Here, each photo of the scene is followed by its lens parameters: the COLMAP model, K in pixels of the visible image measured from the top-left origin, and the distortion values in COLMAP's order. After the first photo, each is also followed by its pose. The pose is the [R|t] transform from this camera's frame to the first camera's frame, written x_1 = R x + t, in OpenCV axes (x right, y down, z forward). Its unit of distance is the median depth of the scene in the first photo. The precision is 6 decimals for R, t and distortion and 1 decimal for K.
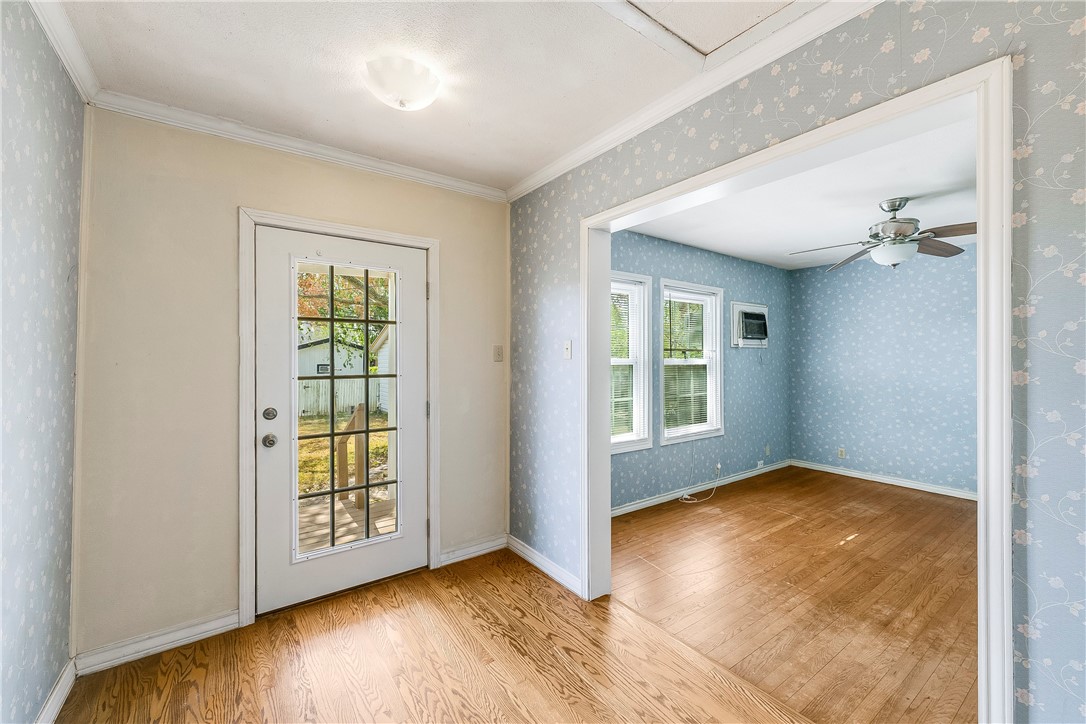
lens RADIAL K [[428.0, 0, 543.7], [0, 428.0, 361.8], [0, 0, 1]] dist [0.011032, -0.000587]
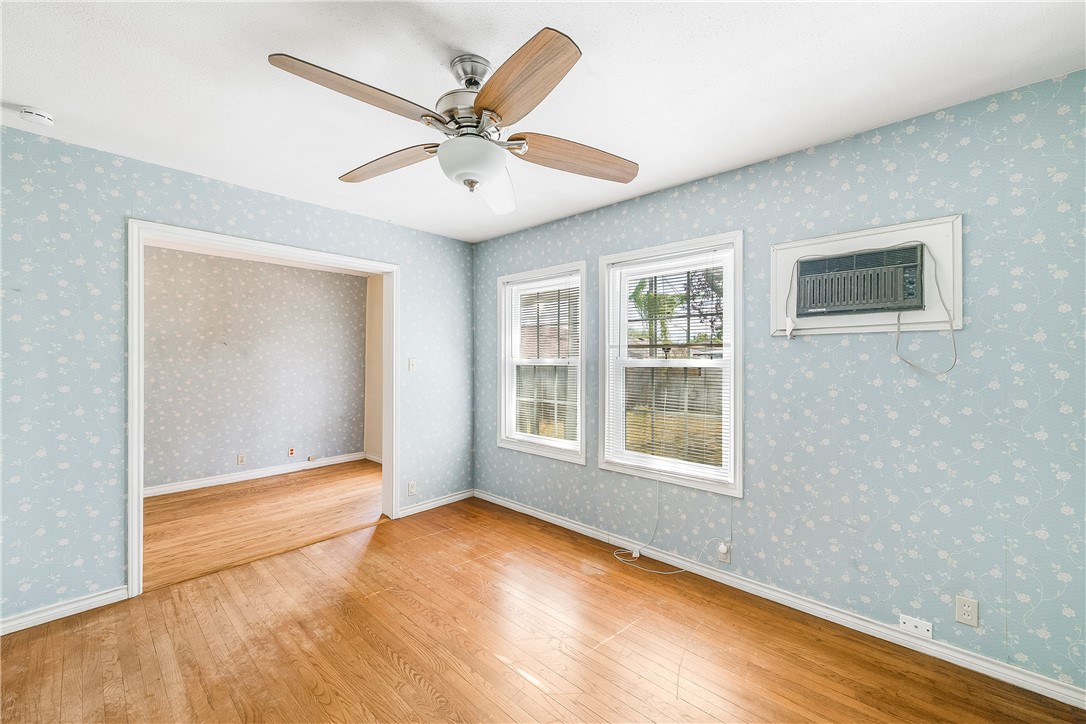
lens RADIAL K [[426.2, 0, 550.2], [0, 426.2, 361.1], [0, 0, 1]] dist [-0.000368, -0.000253]
pose [[0.212042, 0.003404, -0.977255, 1.338612], [-0.009495, 0.999954, 0.001423, -0.002918], [0.977214, 0.008977, 0.212065, 0.965582]]
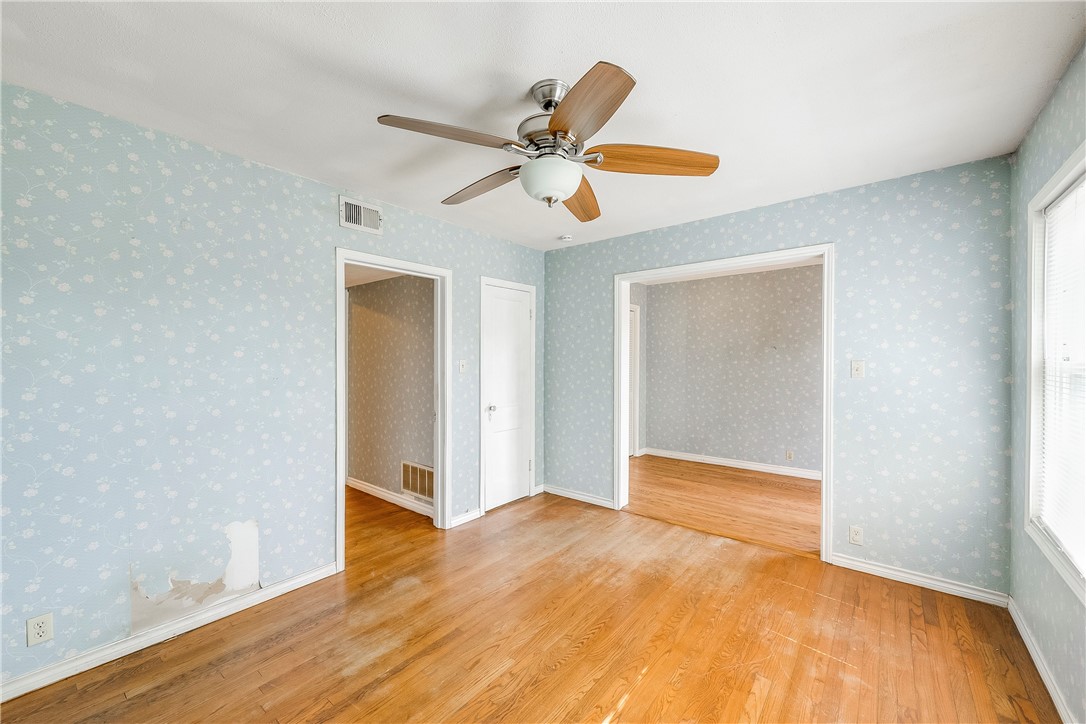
lens RADIAL K [[428.0, 0, 543.7], [0, 428.0, 361.8], [0, 0, 1]] dist [0.011032, -0.000587]
pose [[-0.963961, -0.002543, -0.266031, 0.959654], [-0.005681, 0.999923, 0.011026, -0.009606], [0.265983, 0.012140, -0.963901, 1.535884]]
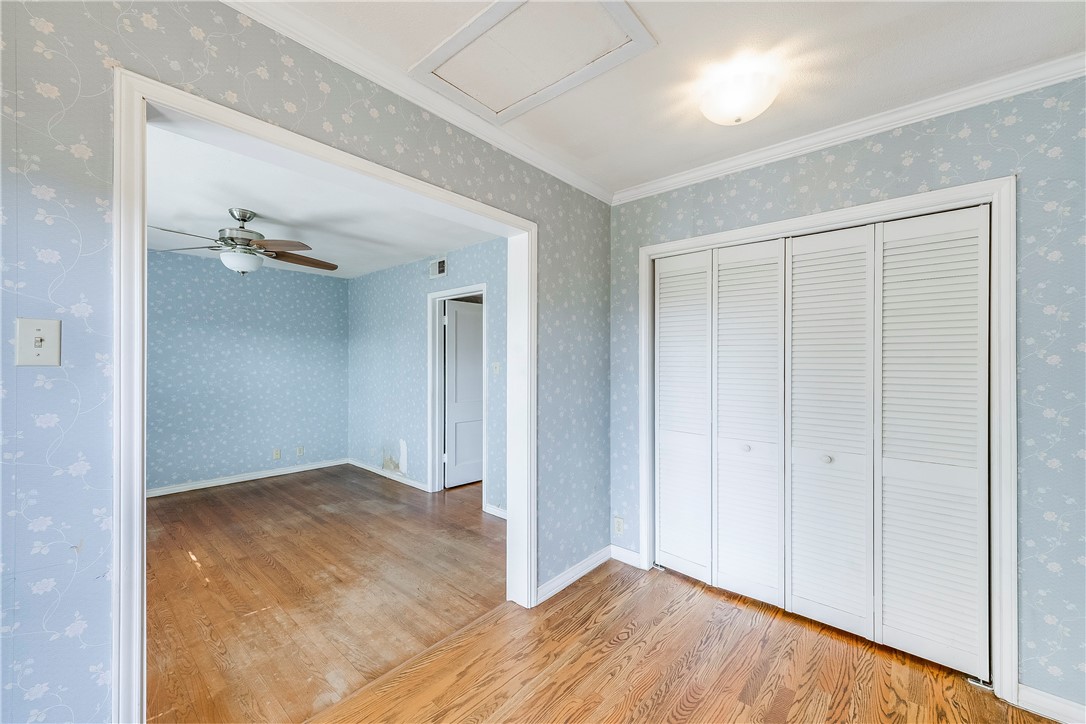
lens RADIAL K [[428.0, 0, 543.7], [0, 428.0, 361.8], [0, 0, 1]] dist [0.011032, -0.000587]
pose [[-0.218504, -0.003670, 0.975829, -0.365813], [0.004839, 0.999977, 0.004845, -0.007190], [-0.975824, 0.005781, -0.218481, 0.503112]]
